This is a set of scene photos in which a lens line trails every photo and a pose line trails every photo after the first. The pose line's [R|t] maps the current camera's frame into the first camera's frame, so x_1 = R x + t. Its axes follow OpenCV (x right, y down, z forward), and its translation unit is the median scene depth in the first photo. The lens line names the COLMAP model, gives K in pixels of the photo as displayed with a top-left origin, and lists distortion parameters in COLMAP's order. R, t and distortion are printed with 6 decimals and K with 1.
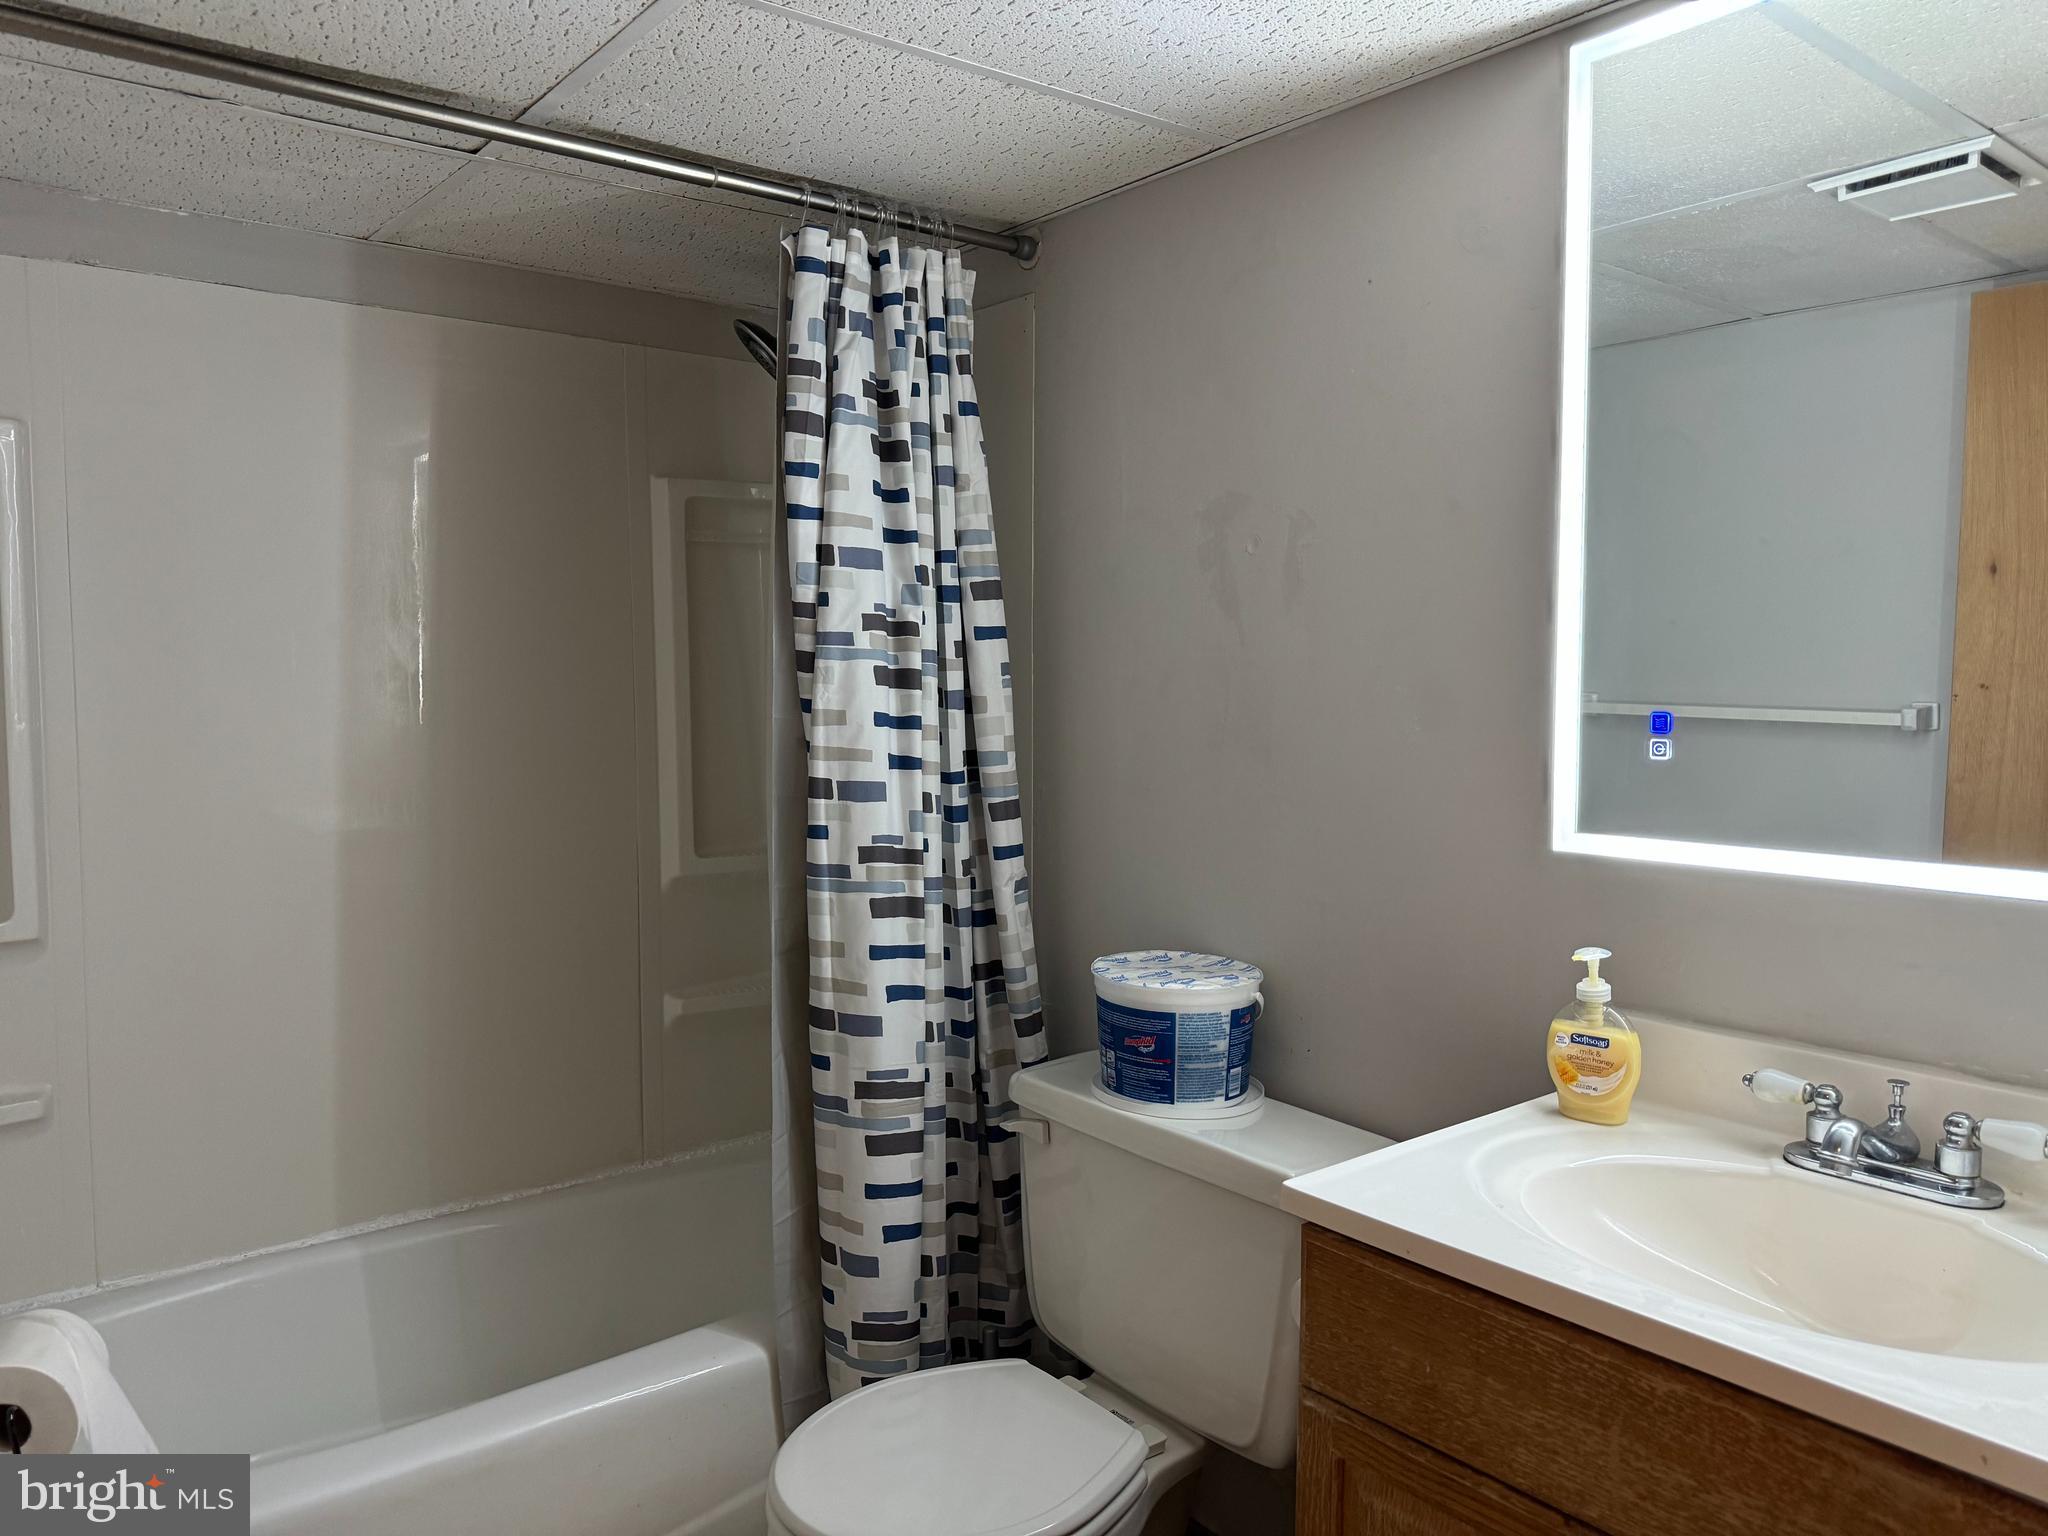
lens RADIAL K [[1454.5, 0, 1014.9], [0, 1454.5, 771.0], [0, 0, 1]] dist [0.153770, -0.237770]
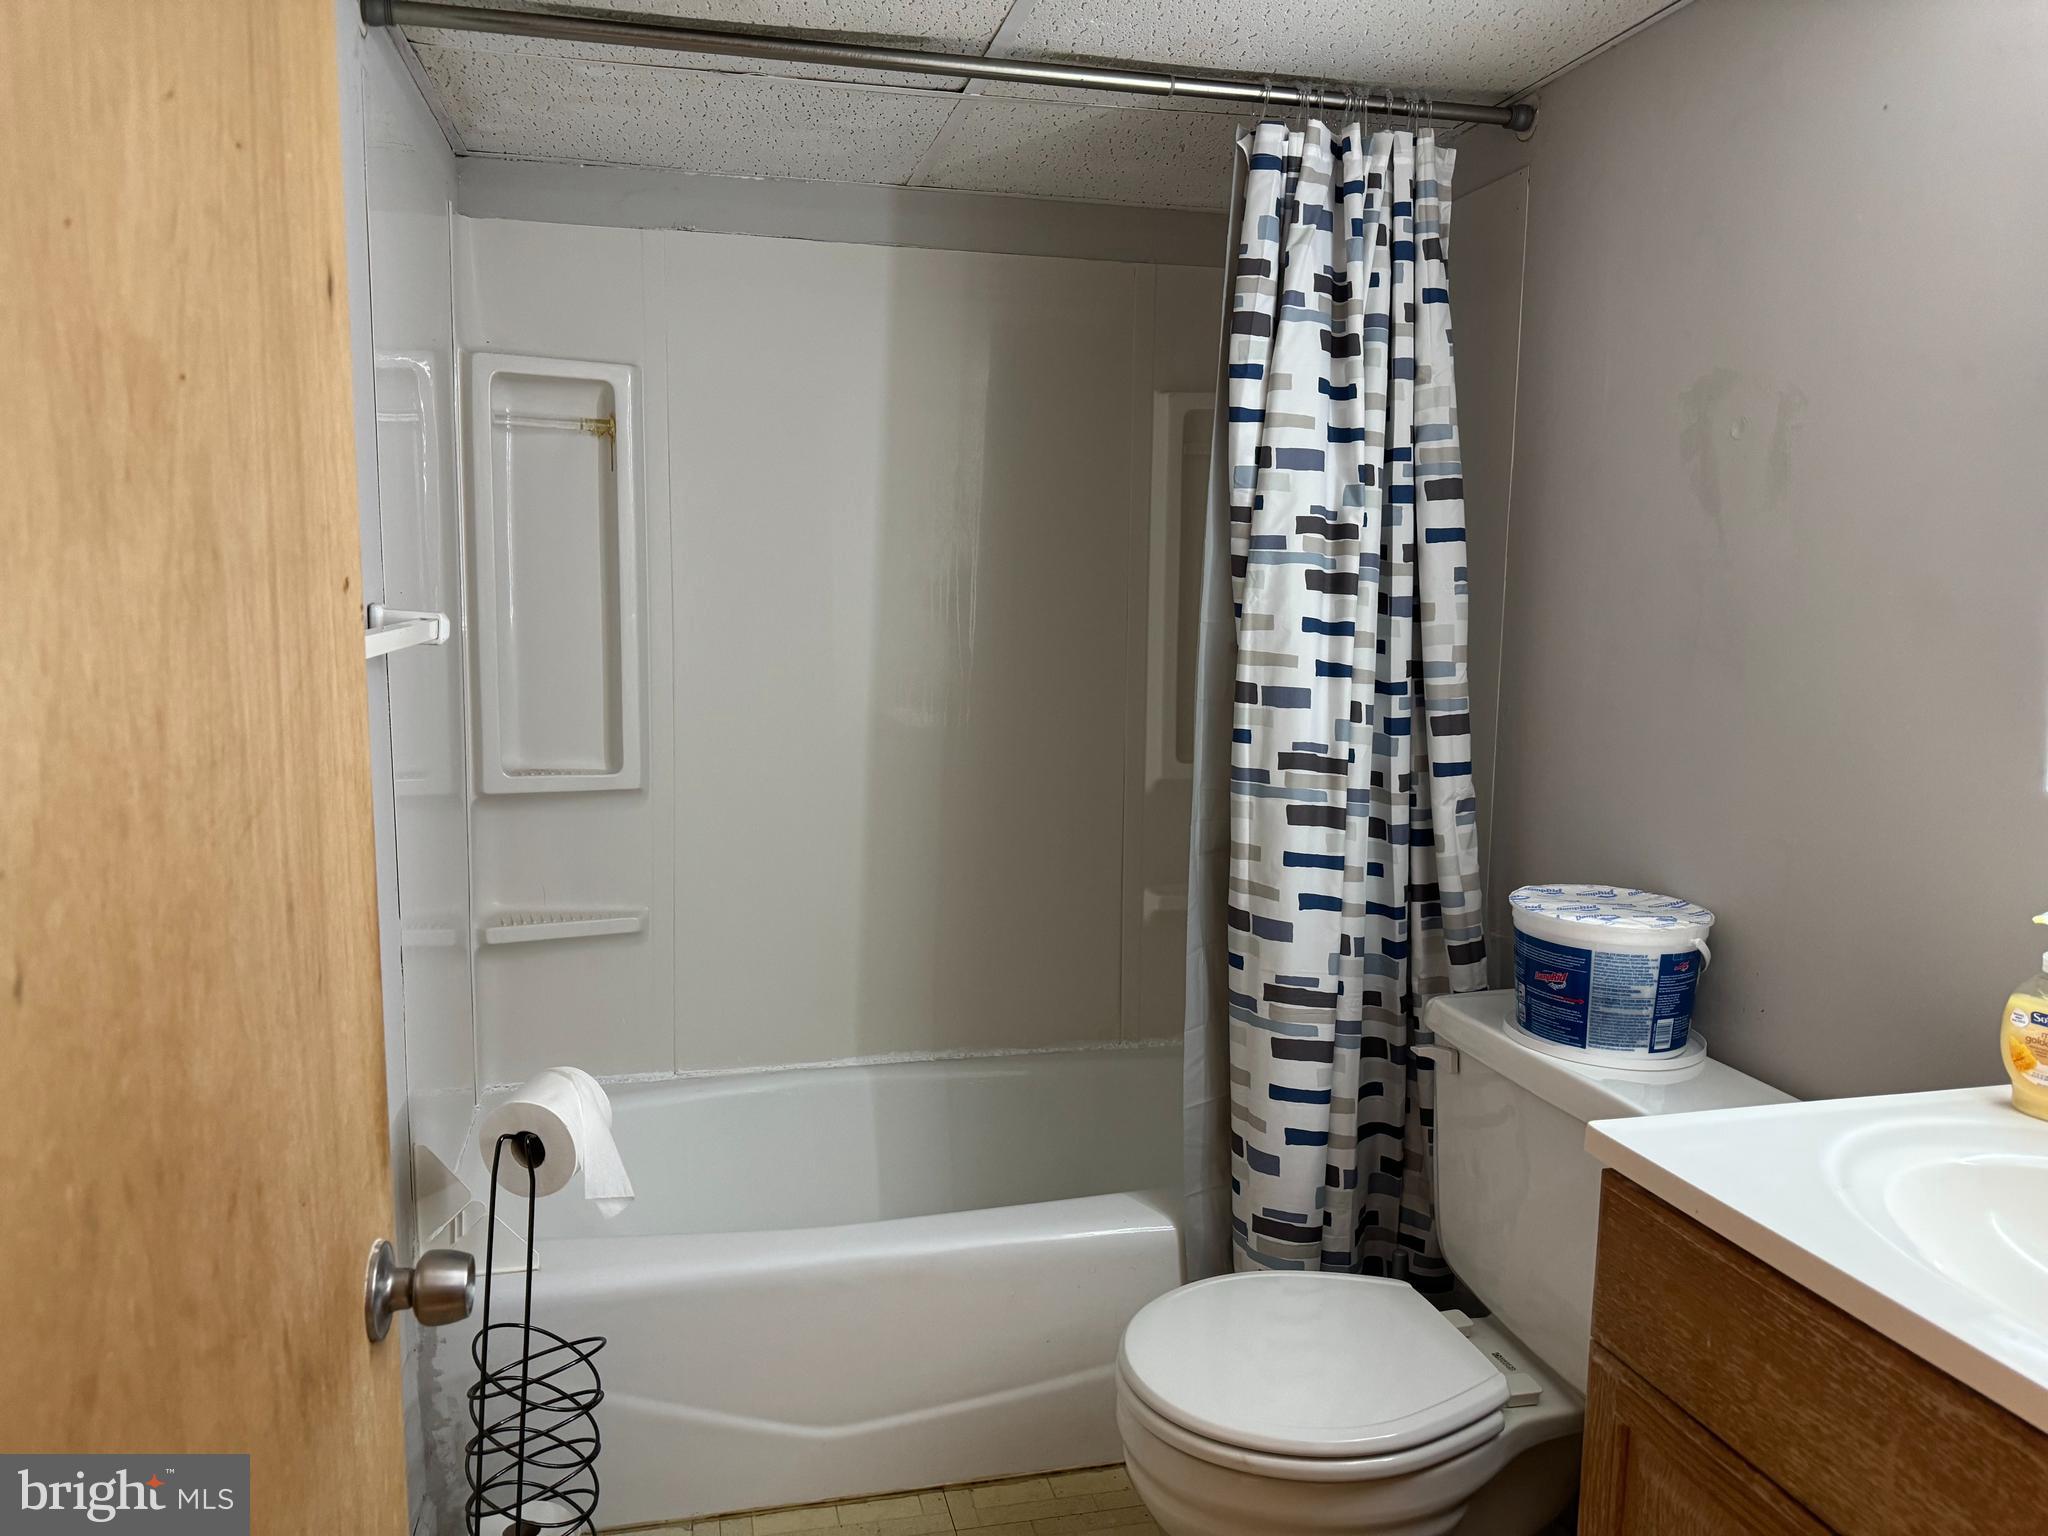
lens RADIAL K [[1452.2, 0, 1010.4], [0, 1452.2, 770.0], [0, 0, 1]] dist [0.082286, -0.089040]
pose [[0.907651, 0.063142, -0.414949, 0.139040], [-0.043875, 0.997477, 0.055812, 0.016501], [0.417426, -0.032451, 0.908131, 0.019861]]
